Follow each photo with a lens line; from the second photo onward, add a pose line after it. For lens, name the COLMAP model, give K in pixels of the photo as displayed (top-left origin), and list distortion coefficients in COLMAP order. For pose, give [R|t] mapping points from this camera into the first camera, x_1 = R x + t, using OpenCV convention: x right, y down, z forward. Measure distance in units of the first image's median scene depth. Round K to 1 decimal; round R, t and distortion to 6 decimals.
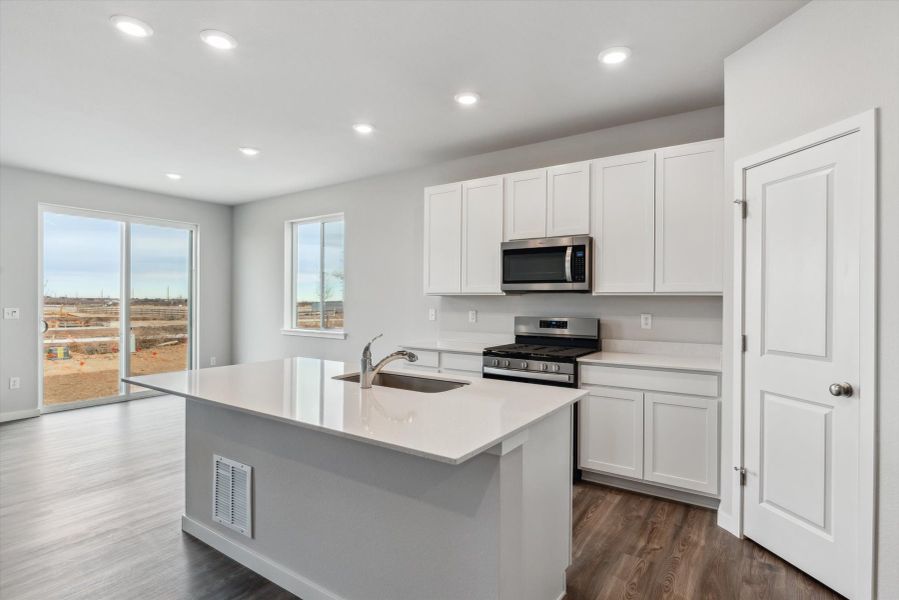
lens RADIAL K [[462.1, 0, 449.5], [0, 462.1, 300.0], [0, 0, 1]] dist [-0.003116, -0.000090]
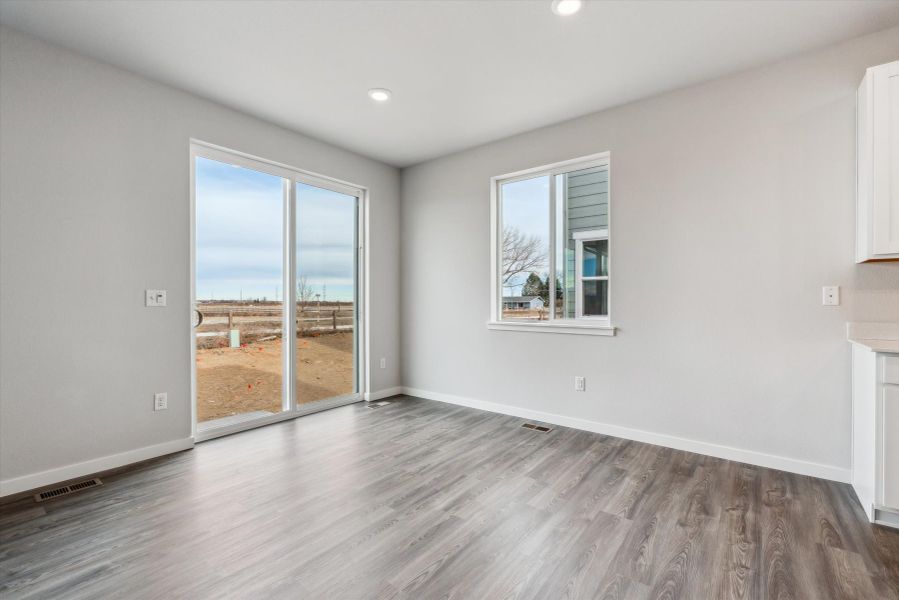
lens RADIAL K [[396.0, 0, 449.5], [0, 396.0, 300.0], [0, 0, 1]] dist [-0.009316, -0.000101]
pose [[0.998404, -0.005212, -0.056240, -0.493409], [0.005188, 0.999986, -0.000584, 0.034713], [0.056242, 0.000291, 0.998417, 0.452268]]
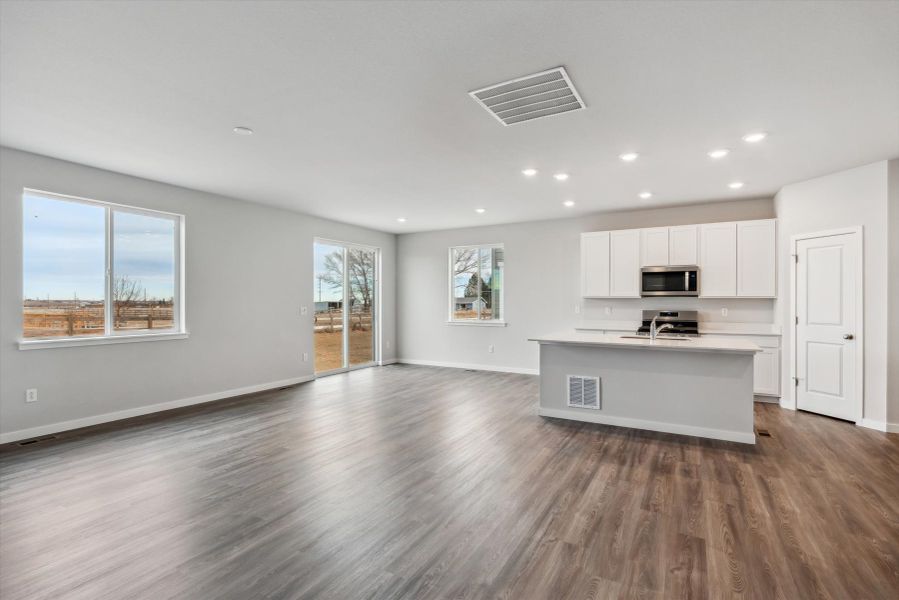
lens RADIAL K [[430.6, 0, 449.5], [0, 430.6, 300.0], [0, 0, 1]] dist [-0.002430, -0.000168]
pose [[0.995923, -0.004140, 0.090111, -0.606191], [0.004215, 0.999991, -0.000641, -0.003909], [-0.090108, 0.001019, 0.995932, -0.449487]]
